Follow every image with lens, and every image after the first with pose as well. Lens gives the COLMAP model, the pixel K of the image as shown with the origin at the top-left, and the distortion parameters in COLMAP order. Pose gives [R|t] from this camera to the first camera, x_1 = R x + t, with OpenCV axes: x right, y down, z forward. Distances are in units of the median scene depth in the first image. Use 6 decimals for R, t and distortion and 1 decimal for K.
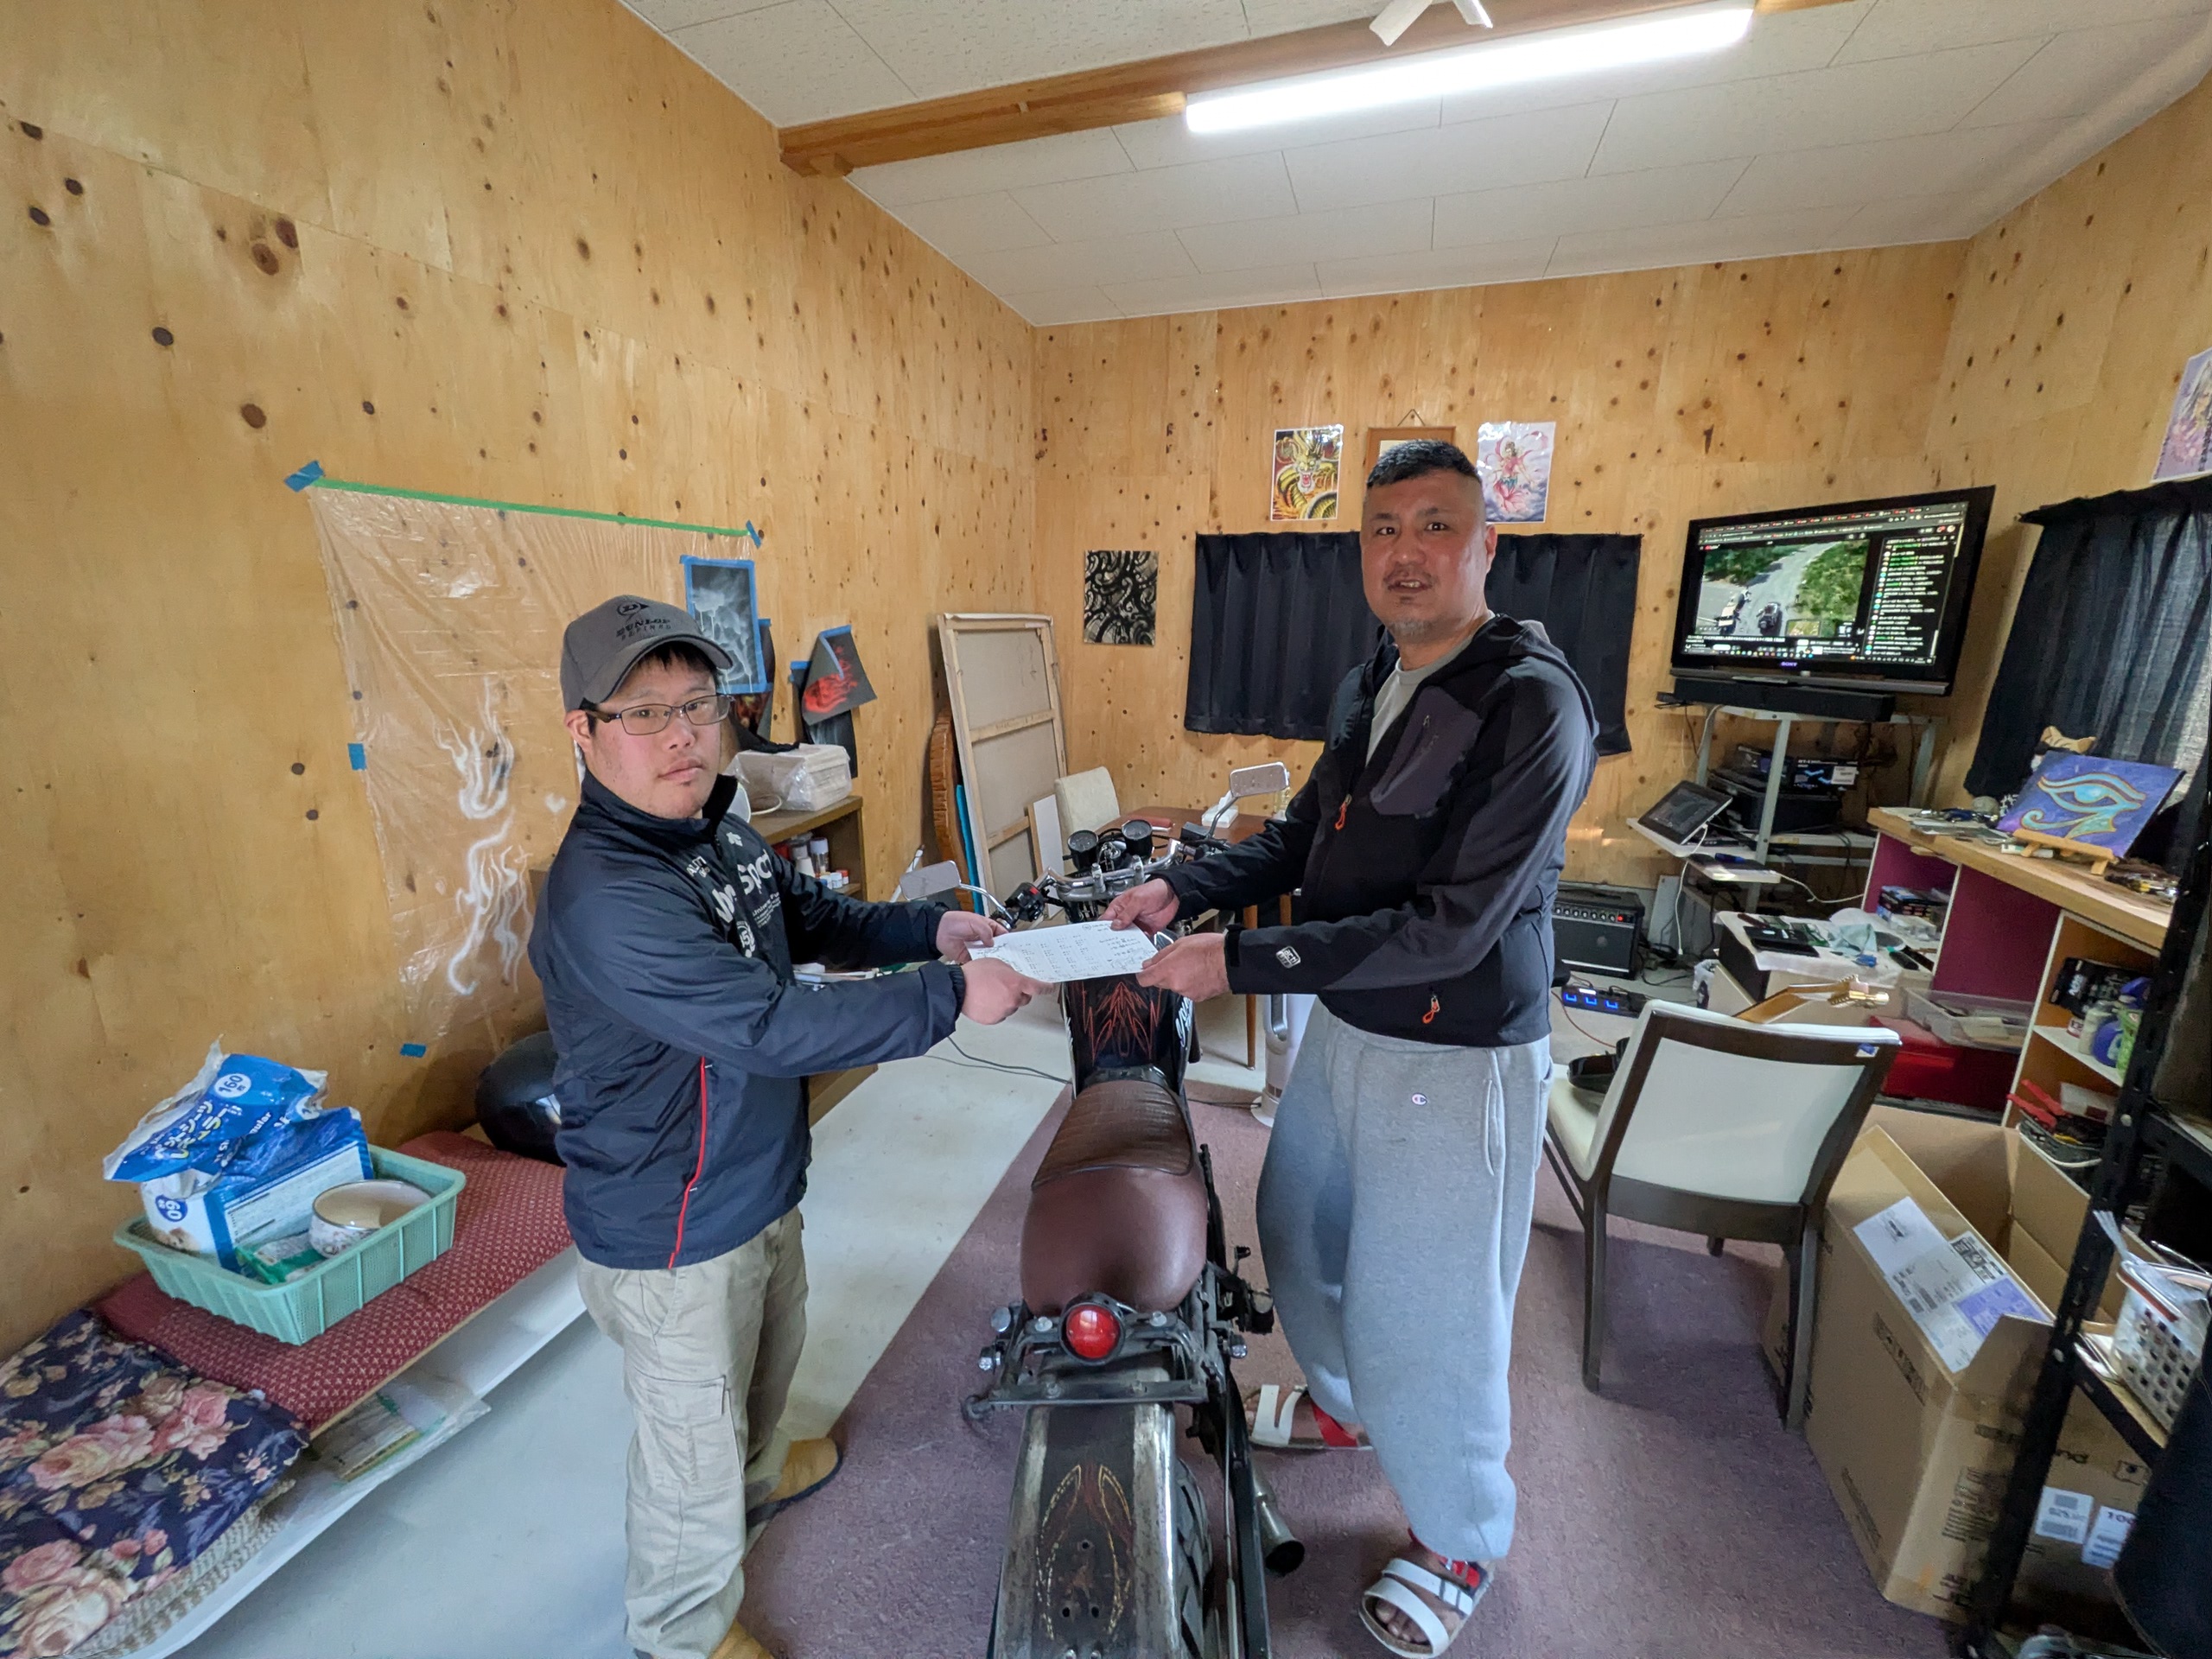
lens RADIAL K [[869.7, 0, 1101.1], [0, 869.7, 825.1], [0, 0, 1]] dist [-0.000963, 0.000860]
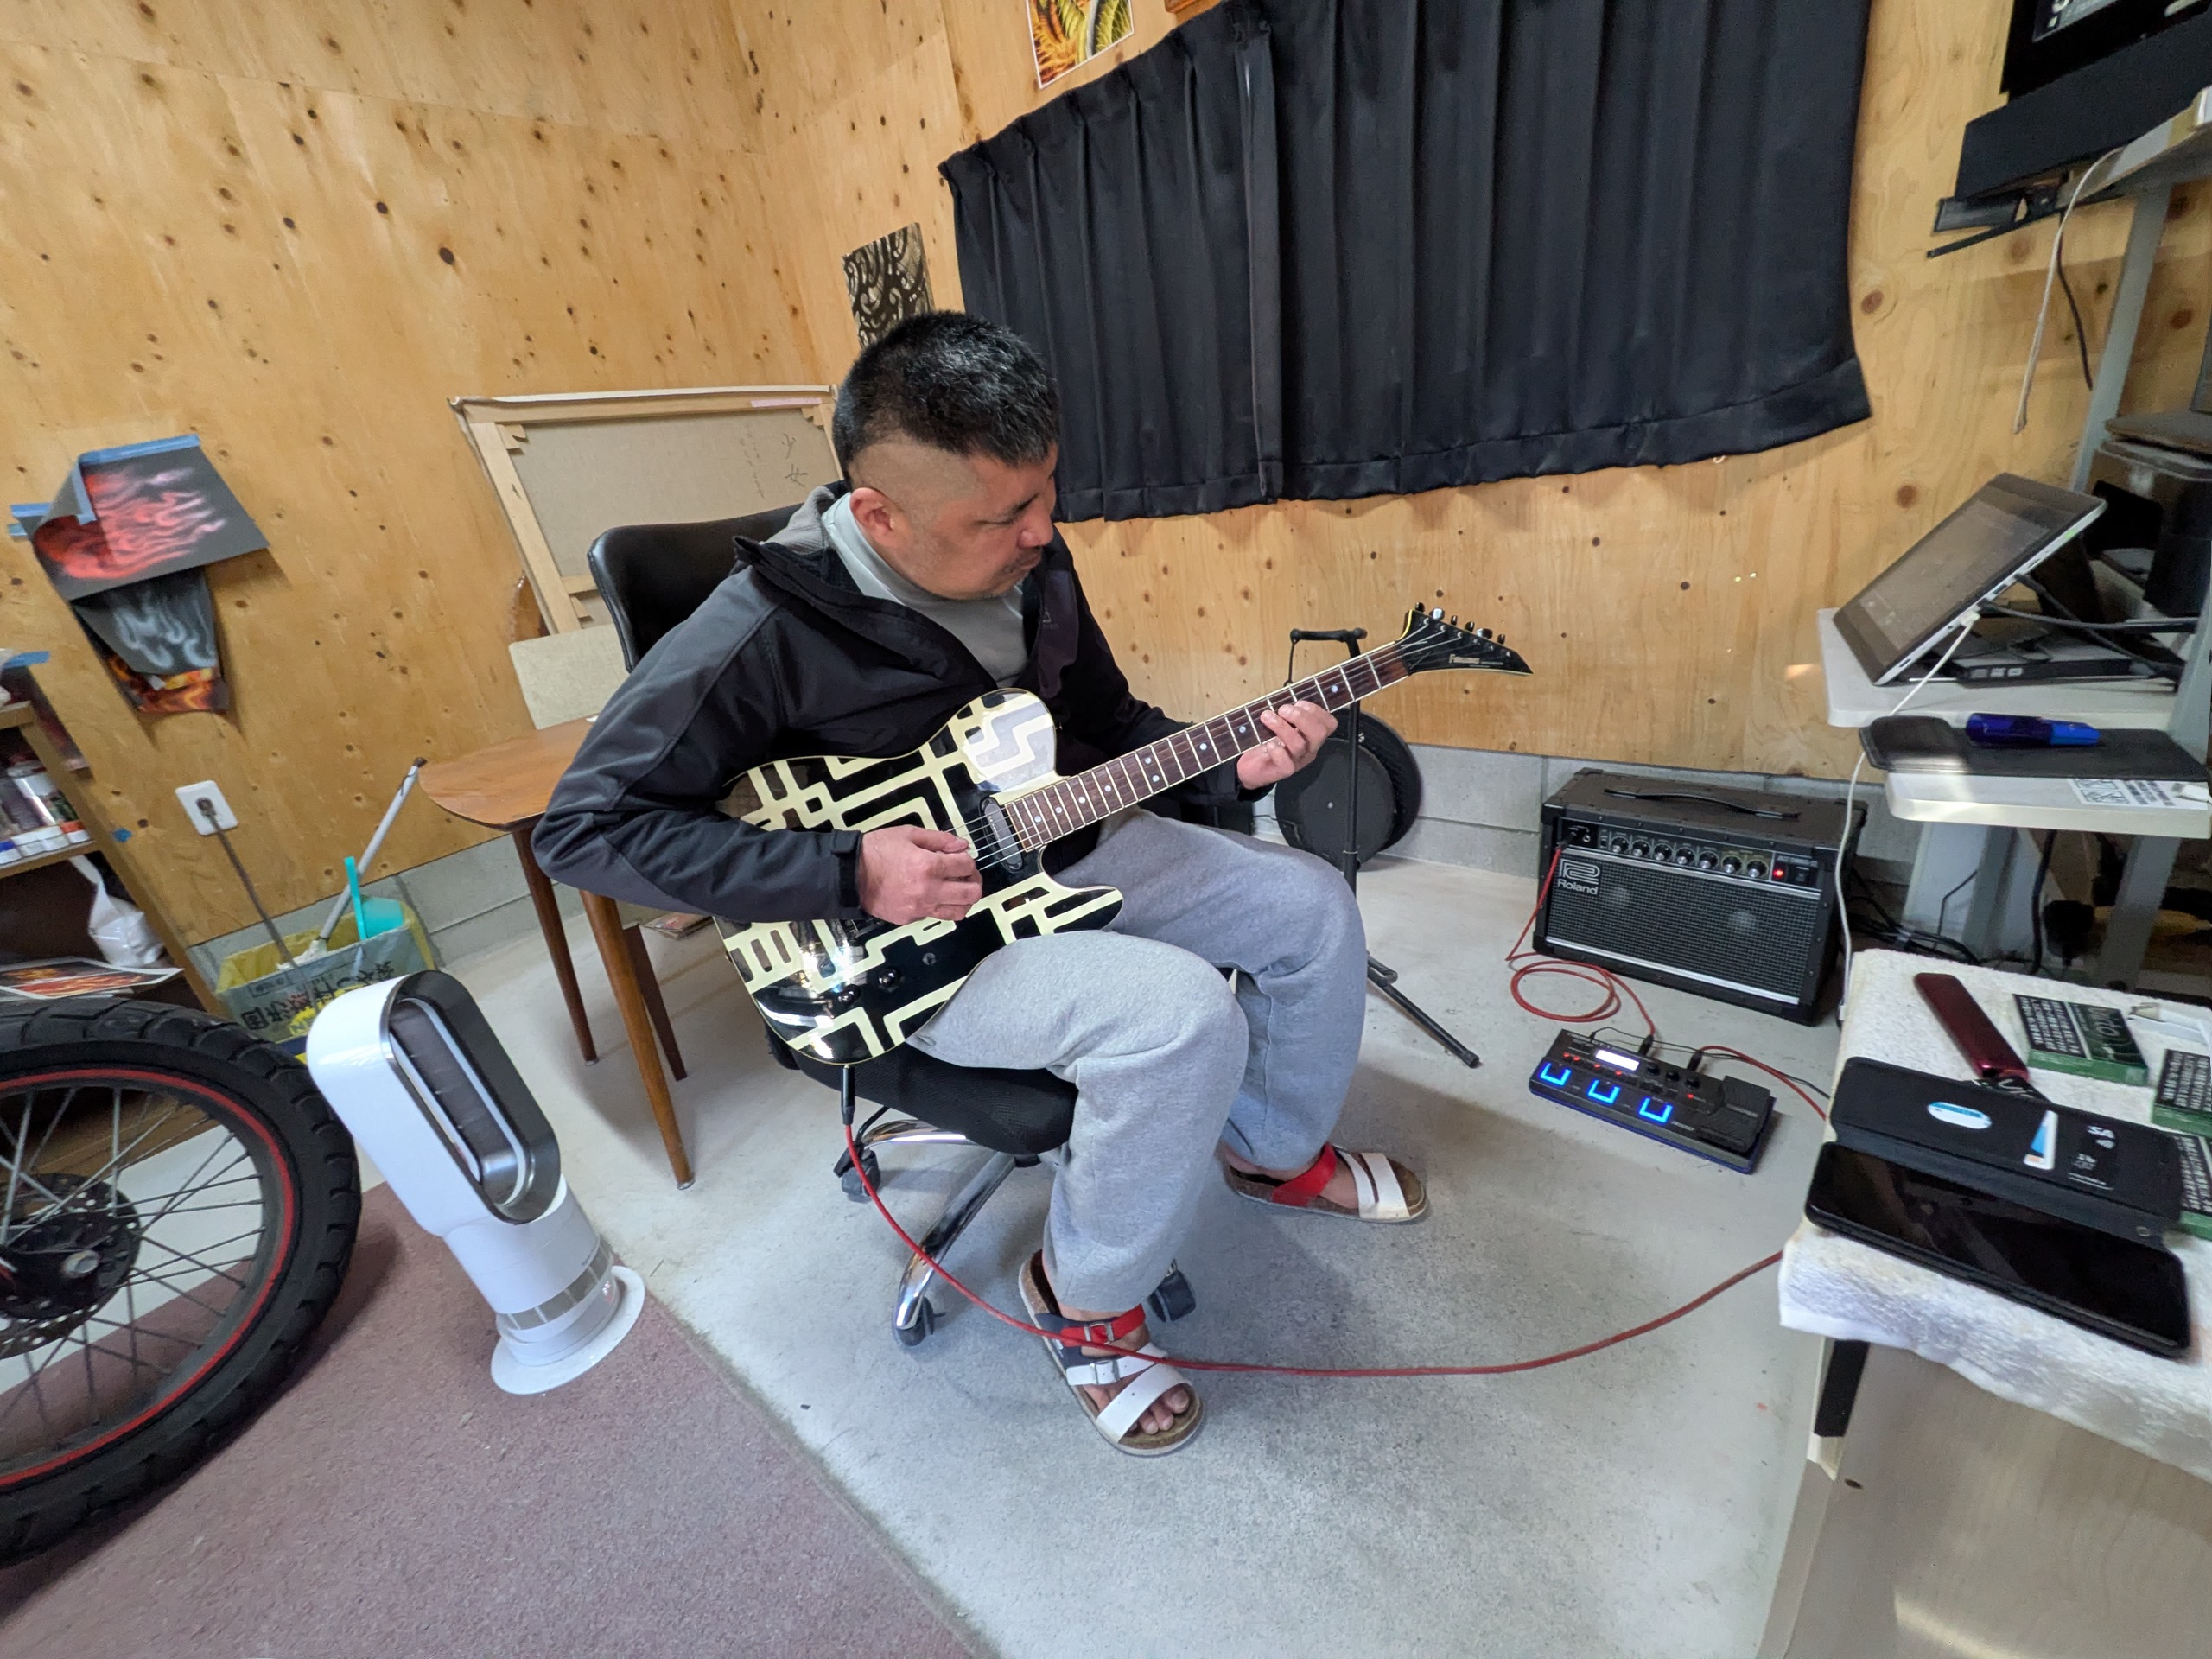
lens RADIAL K [[869.7, 0, 1103.7], [0, 869.7, 822.4], [0, 0, 1]] dist [-0.000963, 0.000860]
pose [[0.916440, -0.009282, -0.400065, 0.599185], [0.072795, 0.986917, 0.143857, 0.009164], [0.393496, -0.160959, 0.905126, 0.670477]]
